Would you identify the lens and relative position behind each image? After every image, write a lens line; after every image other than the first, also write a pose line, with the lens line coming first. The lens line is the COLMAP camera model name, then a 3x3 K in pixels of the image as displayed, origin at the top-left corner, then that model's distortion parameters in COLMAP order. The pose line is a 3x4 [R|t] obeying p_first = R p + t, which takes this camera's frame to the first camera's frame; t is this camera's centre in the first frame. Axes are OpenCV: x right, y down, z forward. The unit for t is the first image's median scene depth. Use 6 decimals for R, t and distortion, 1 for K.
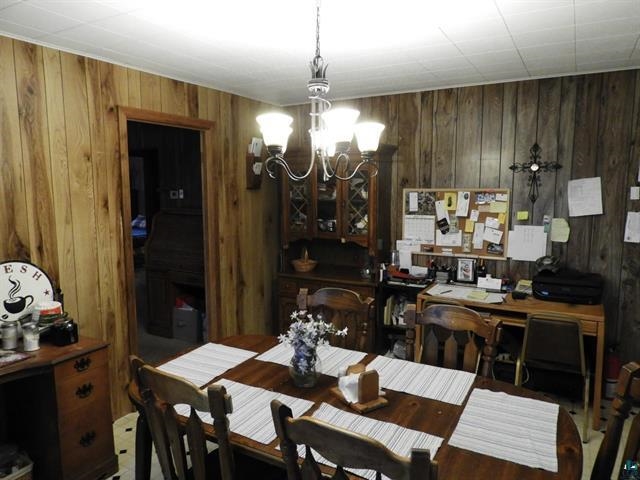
lens RADIAL K [[452.9, 0, 317.8], [0, 452.9, 241.2], [0, 0, 1]] dist [0.000227, -0.009874]
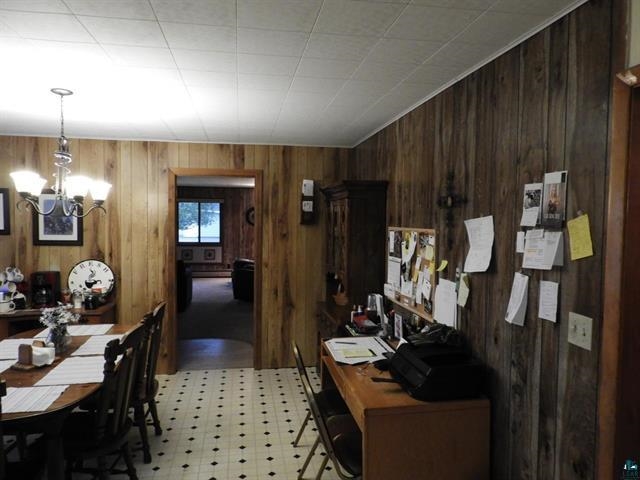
lens RADIAL K [[452.9, 0, 320.2], [0, 452.9, 236.8], [0, 0, 1]] dist [0.000227, -0.009874]
pose [[0.635661, 0.041435, -0.770855, 0.974249], [-0.108005, 0.993511, -0.035660, -0.060779], [0.764376, 0.105923, 0.636011, 0.395378]]
